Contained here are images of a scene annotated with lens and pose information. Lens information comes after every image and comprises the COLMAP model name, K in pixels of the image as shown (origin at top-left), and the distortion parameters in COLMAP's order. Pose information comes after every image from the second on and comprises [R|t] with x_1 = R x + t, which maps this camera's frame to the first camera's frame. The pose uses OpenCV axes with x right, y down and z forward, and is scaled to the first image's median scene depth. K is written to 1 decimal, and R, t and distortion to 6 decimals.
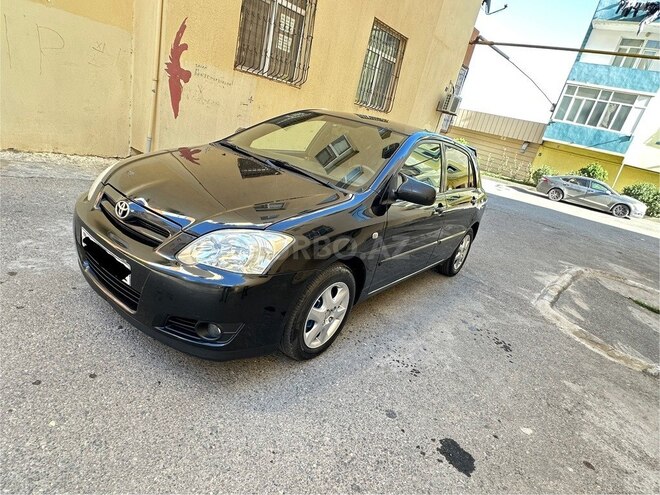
lens RADIAL K [[372.5, 0, 332.4], [0, 372.5, 248.1], [0, 0, 1]] dist [0.000610, -0.000838]
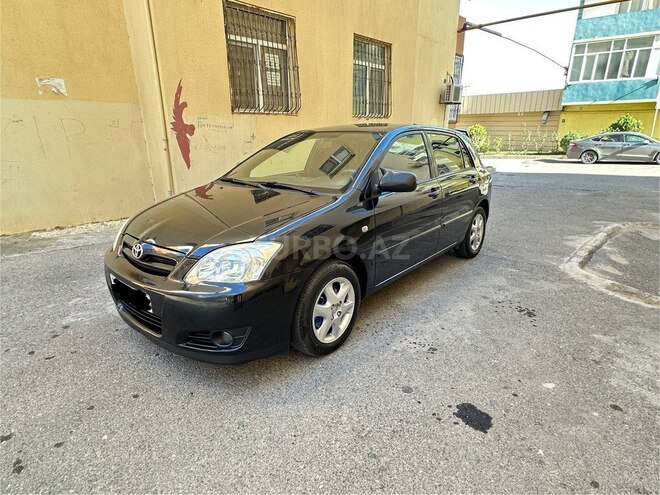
lens RADIAL K [[372.5, 0, 332.7], [0, 372.5, 246.8], [0, 0, 1]] dist [0.000610, -0.000838]
pose [[0.972964, -0.206867, -0.102703, 0.091454], [0.201249, 0.977547, -0.062452, 0.047532], [0.113317, 0.040094, 0.992750, -0.052545]]
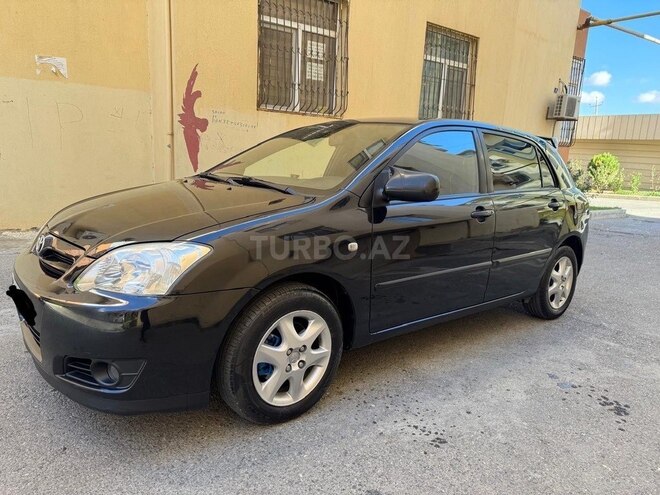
lens RADIAL K [[471.0, 0, 331.7], [0, 471.0, 245.5], [0, 0, 1]] dist [0.024619, -0.025750]
pose [[0.963057, -0.129714, -0.235999, 0.218056], [0.085490, 0.978281, -0.188833, 0.102139], [0.255367, 0.161681, 0.953230, 0.065807]]
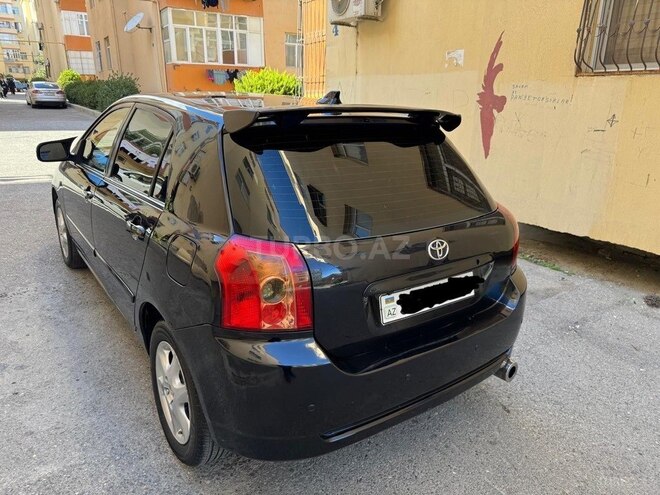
lens RADIAL K [[471.0, 0, 329.4], [0, 471.0, 247.8], [0, 0, 1]] dist [0.024619, -0.025750]
pose [[-0.277105, 0.065189, -0.958626, 1.029826], [-0.405950, 0.896334, 0.178299, -0.360968], [0.870872, 0.438561, -0.221915, 1.646033]]
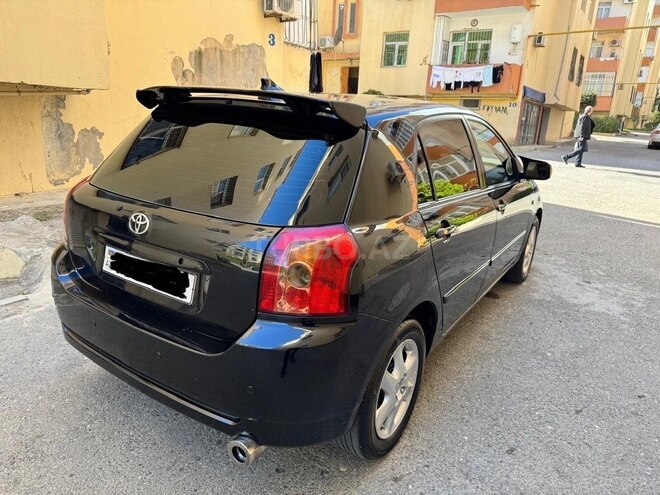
lens RADIAL K [[471.0, 0, 327.2], [0, 471.0, 248.1], [0, 0, 1]] dist [0.024619, -0.025750]
pose [[-0.959406, -0.251436, -0.127748, 0.289113], [-0.278938, 0.779093, 0.561434, -0.668072], [-0.041637, 0.574277, -0.817602, 2.105170]]
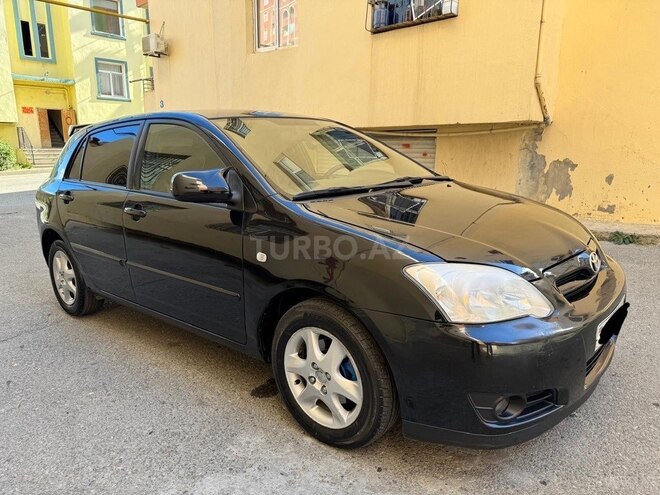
lens RADIAL K [[471.0, 0, 328.2], [0, 471.0, 248.1], [0, 0, 1]] dist [0.024619, -0.025750]
pose [[0.073905, -0.427876, 0.900811, -0.913891], [0.365540, 0.852037, 0.374719, -0.445088], [-0.927857, 0.301589, 0.219376, 0.794346]]
